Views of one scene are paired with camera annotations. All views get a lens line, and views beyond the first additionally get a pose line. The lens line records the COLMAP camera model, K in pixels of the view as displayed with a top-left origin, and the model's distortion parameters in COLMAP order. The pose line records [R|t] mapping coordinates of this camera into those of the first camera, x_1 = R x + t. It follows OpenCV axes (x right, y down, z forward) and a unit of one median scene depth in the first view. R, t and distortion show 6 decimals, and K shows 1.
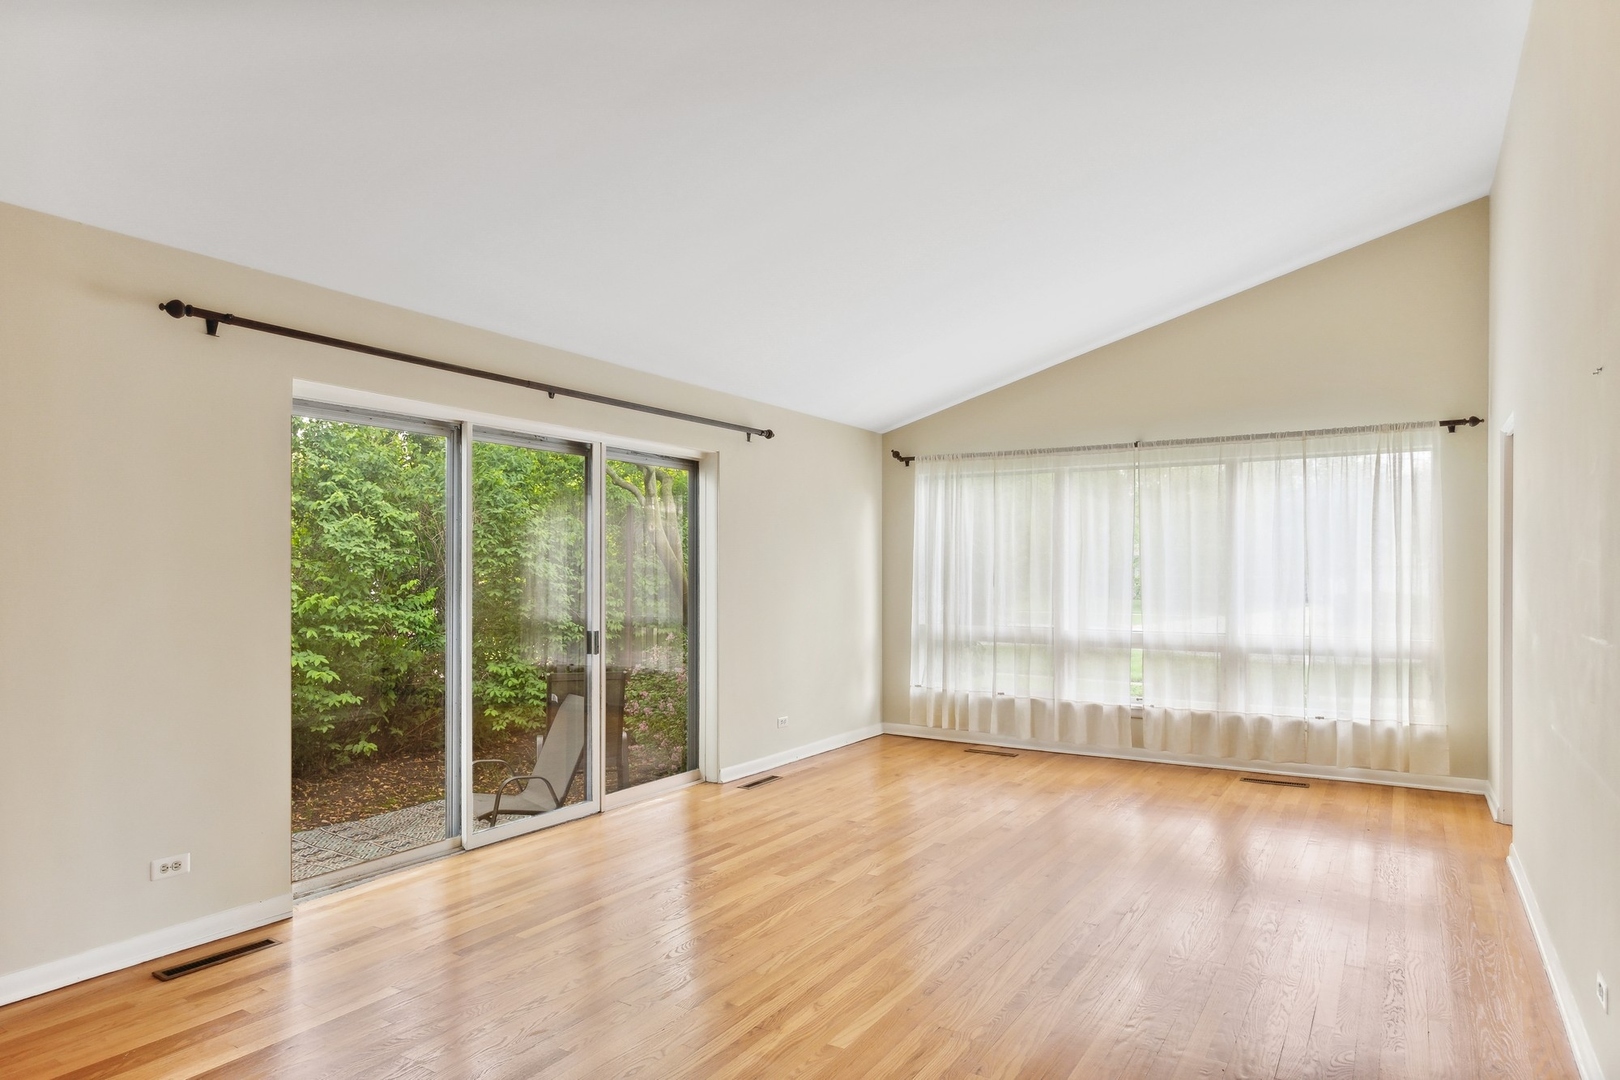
lens RADIAL K [[959.4, 0, 814.8], [0, 959.4, 575.9], [0, 0, 1]] dist [-0.000725, -0.000099]
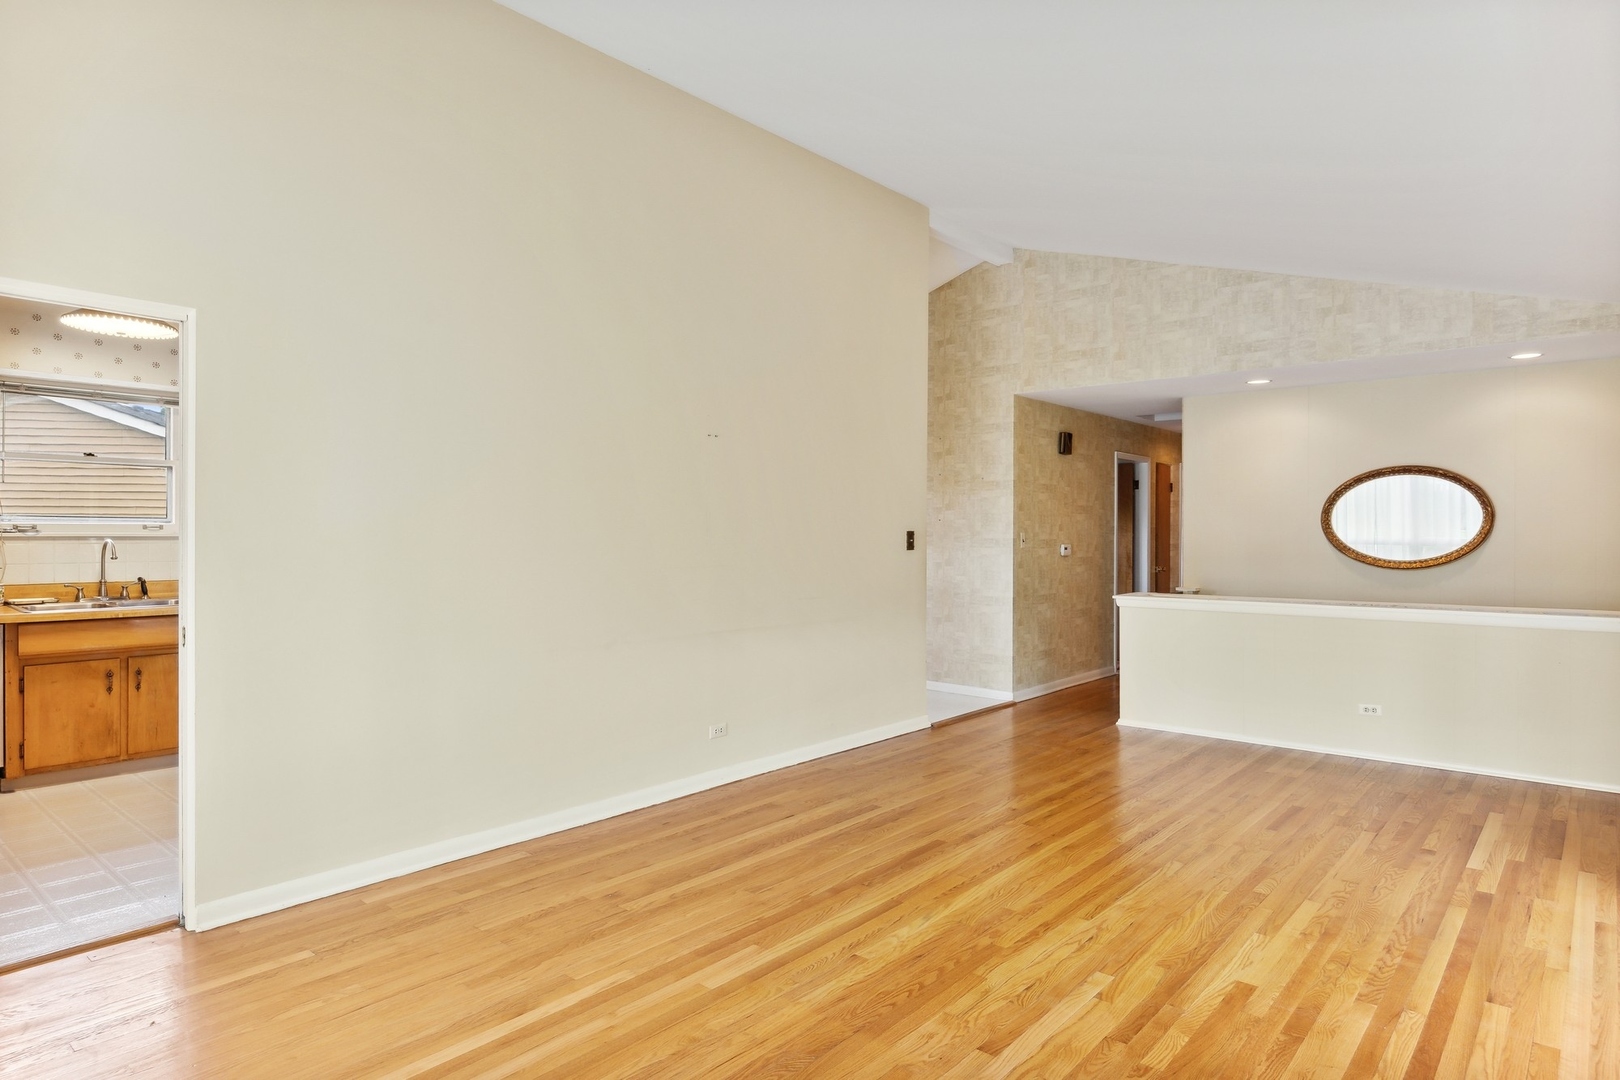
lens RADIAL K [[929.4, 0, 810.0], [0, 929.4, 540.0], [0, 0, 1]] dist [0.002469, -0.000828]
pose [[-0.986503, -0.004817, 0.163674, 0.111965], [-0.002881, 0.999923, 0.012068, -0.005543], [-0.163719, 0.011433, -0.986441, 1.169935]]
